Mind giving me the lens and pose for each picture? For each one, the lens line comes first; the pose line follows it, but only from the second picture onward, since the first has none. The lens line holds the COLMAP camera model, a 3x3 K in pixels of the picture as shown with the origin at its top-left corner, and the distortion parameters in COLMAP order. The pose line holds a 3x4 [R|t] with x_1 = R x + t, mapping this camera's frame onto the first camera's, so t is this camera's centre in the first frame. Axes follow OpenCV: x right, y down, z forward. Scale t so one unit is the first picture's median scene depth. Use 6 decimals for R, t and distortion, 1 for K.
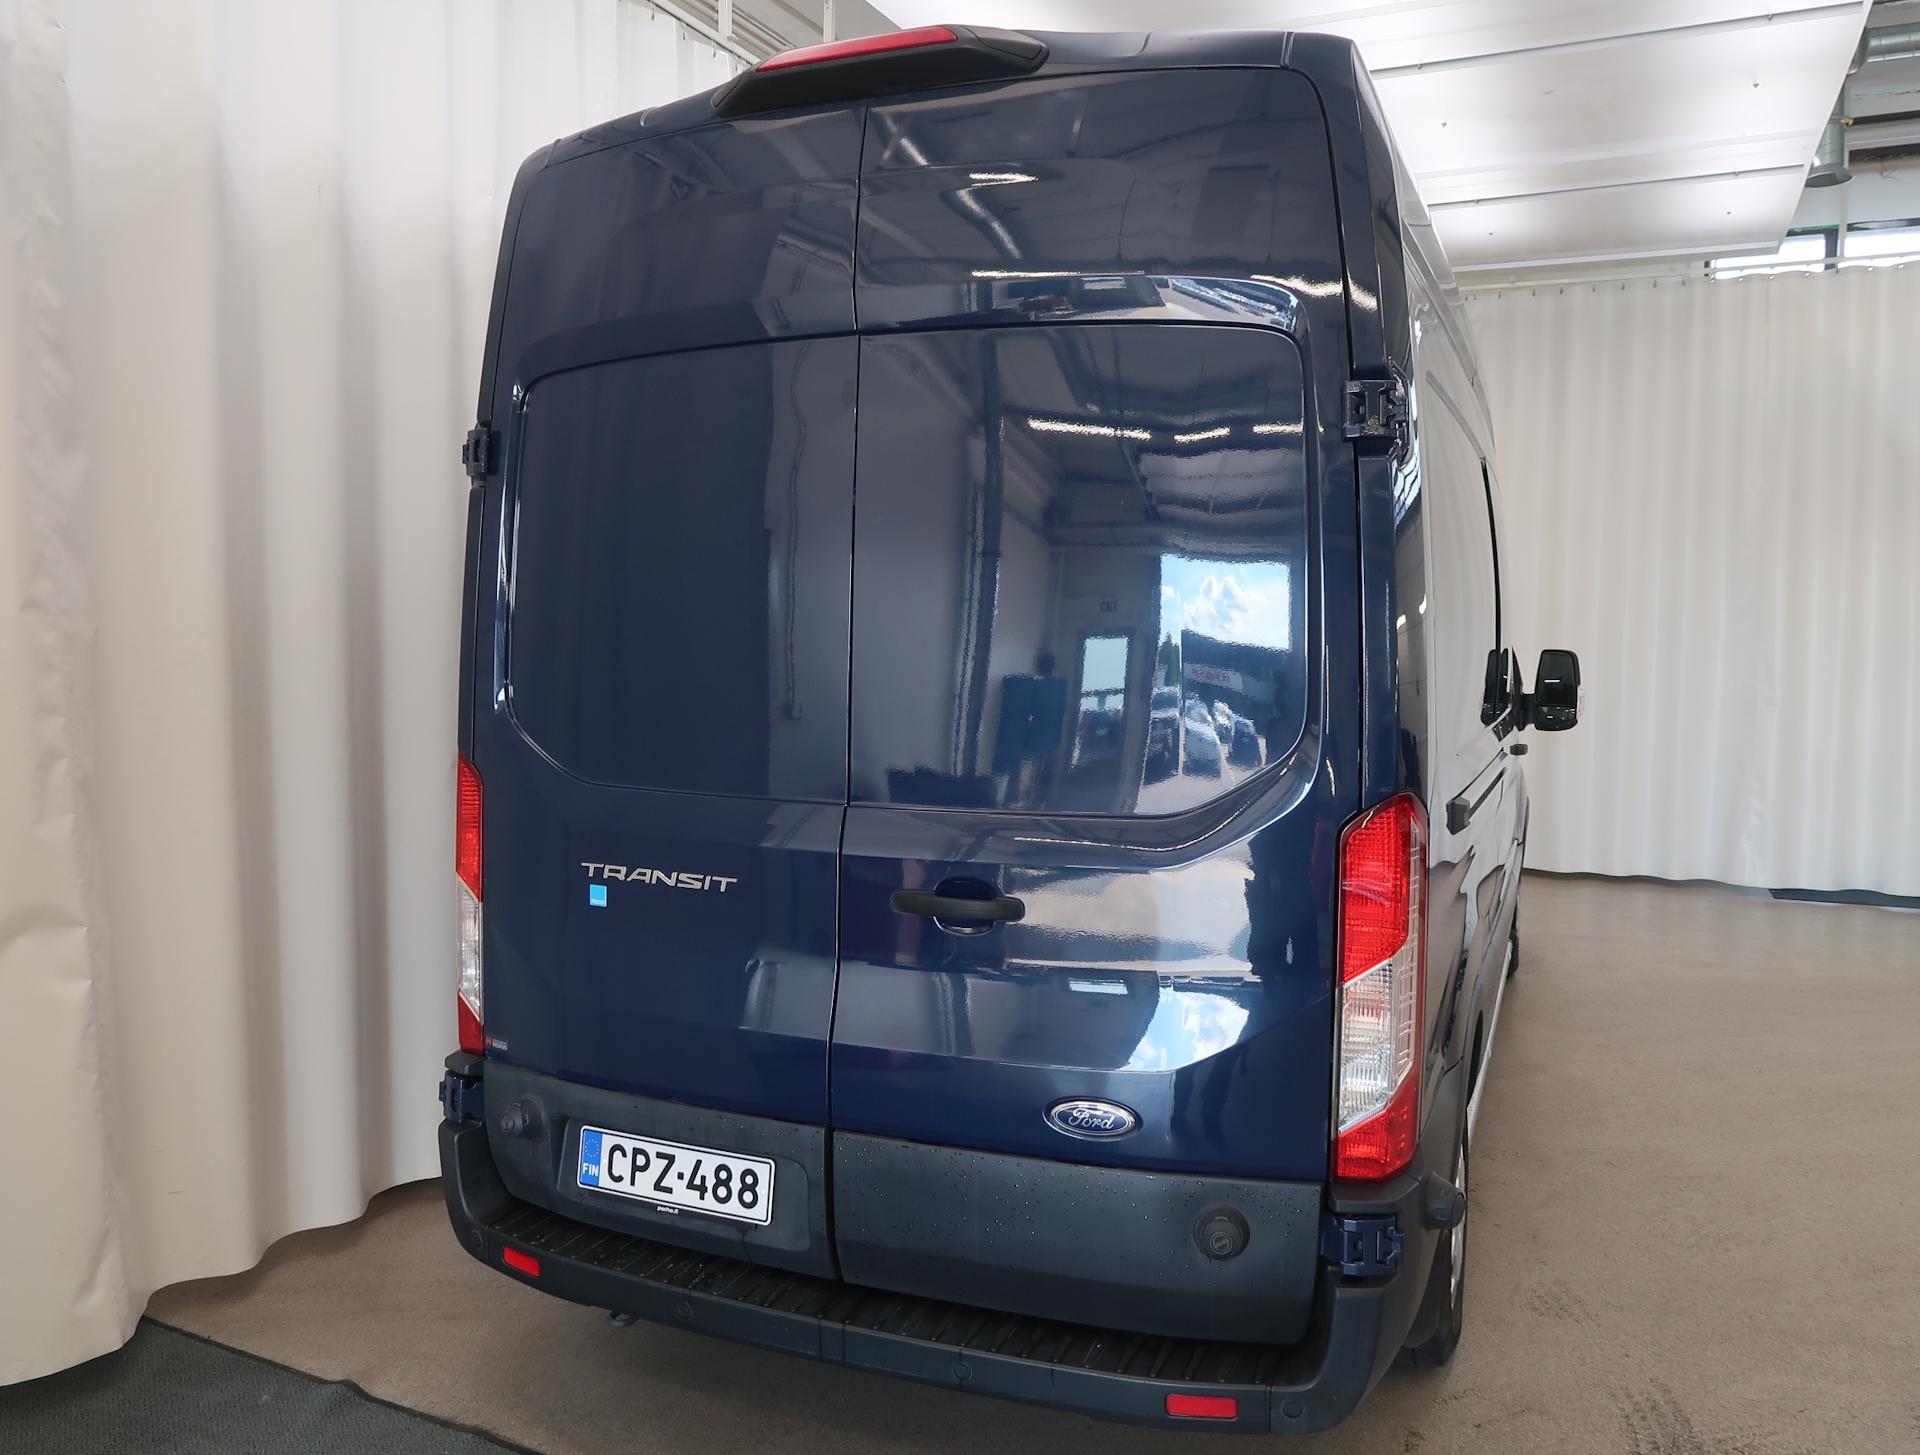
lens RADIAL K [[1511.6, 0, 959.0], [0, 1511.6, 733.9], [0, 0, 1]] dist [-0.027230, 0.009051]
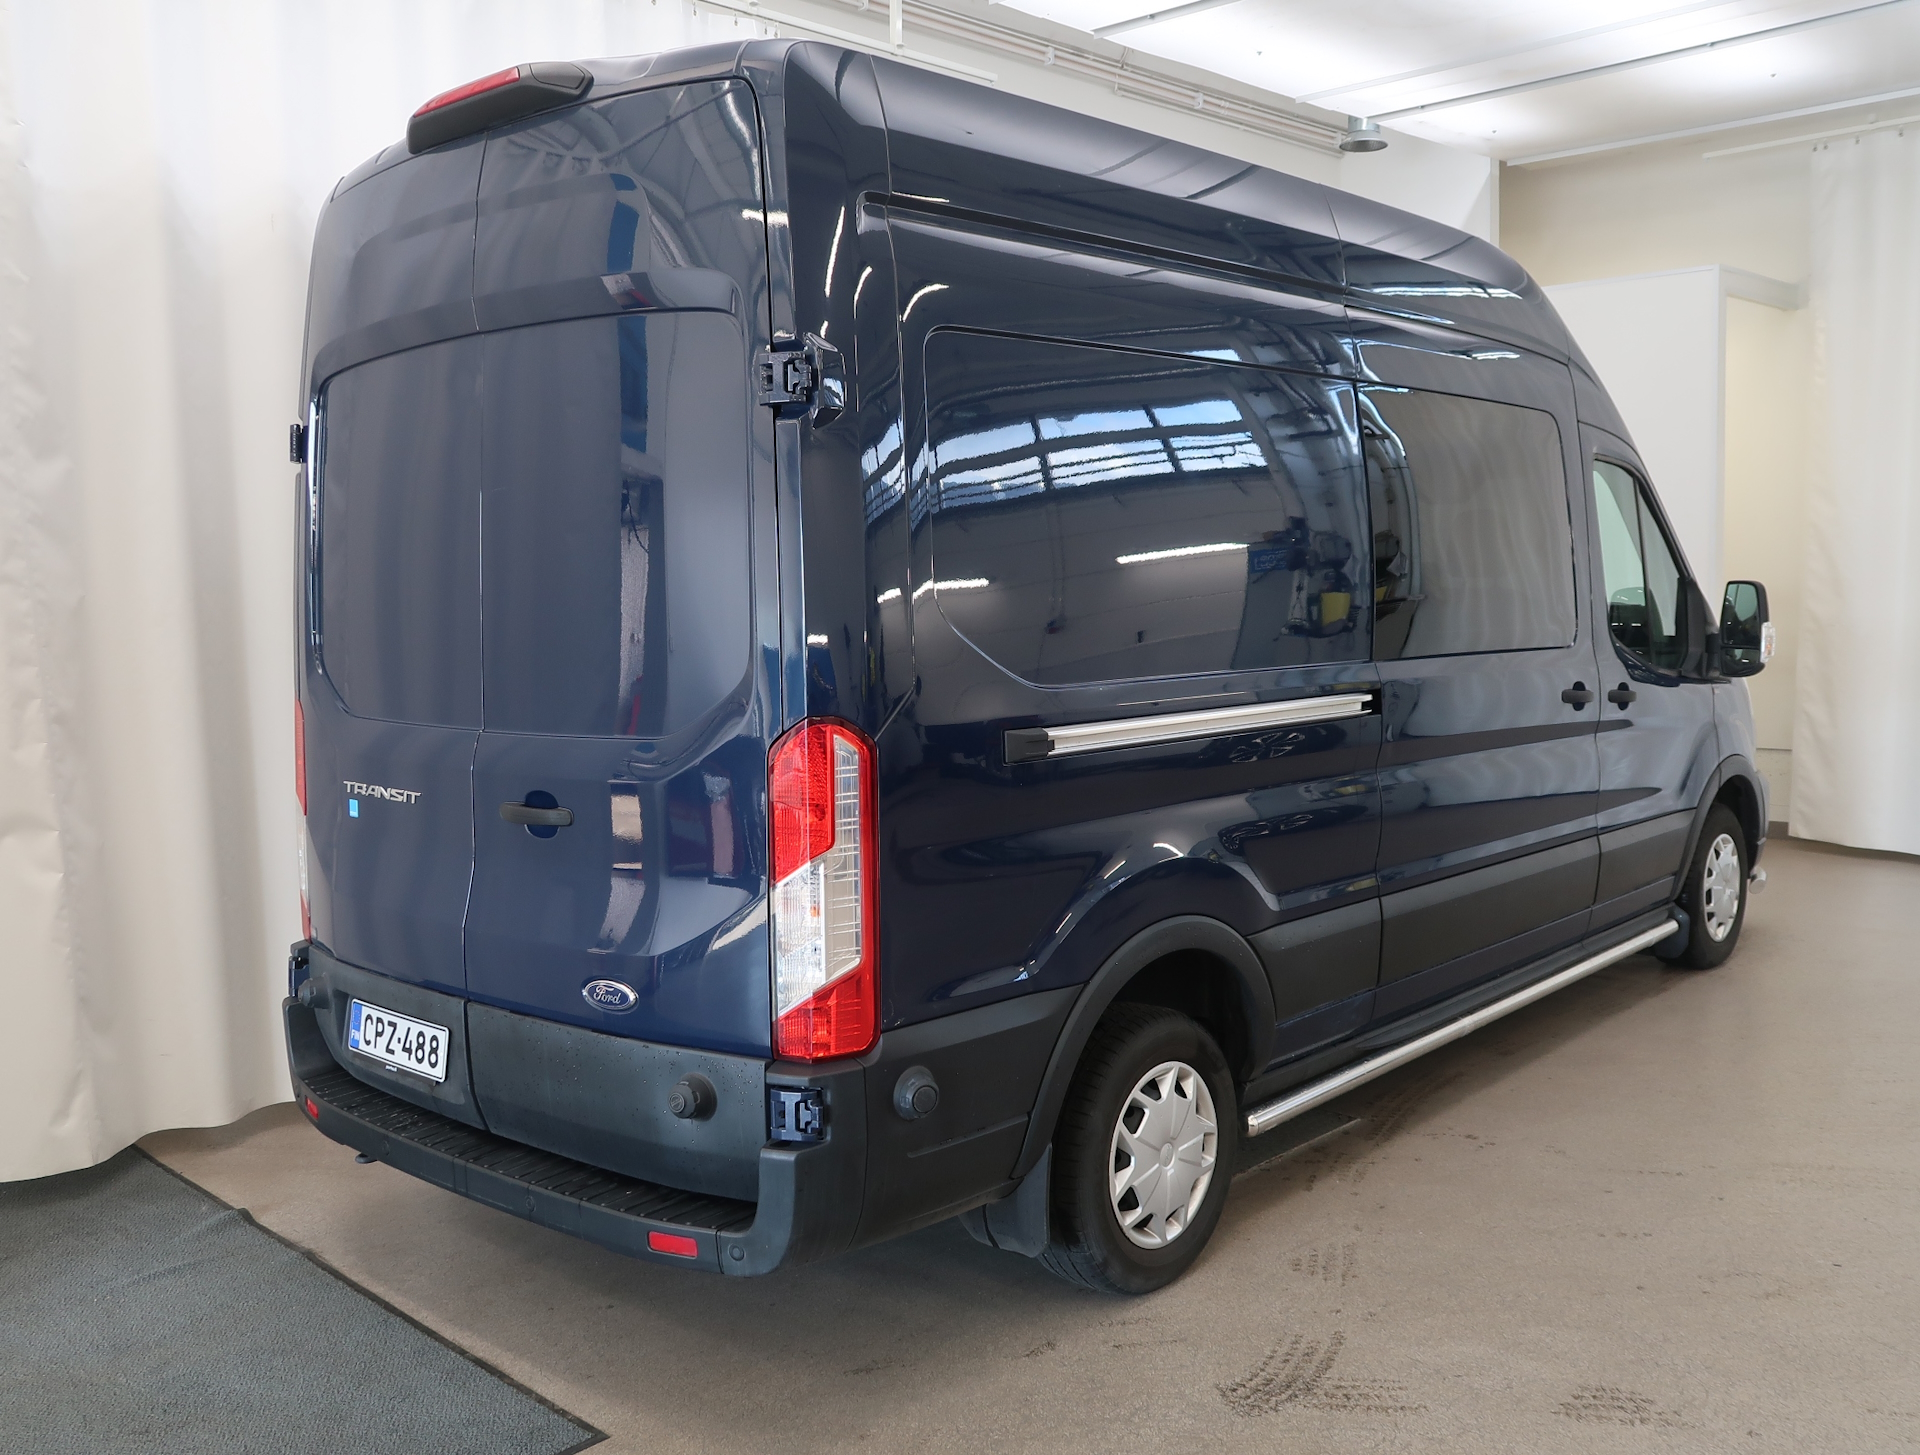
lens RADIAL K [[1760.3, 0, 961.8], [0, 1760.3, 731.3], [0, 0, 1]] dist [0.005593, 0.023953]
pose [[0.943008, 0.001576, -0.332765, 0.695106], [0.003542, 0.999885, 0.014774, 0.026146], [0.332750, -0.015111, 0.942894, -0.172934]]
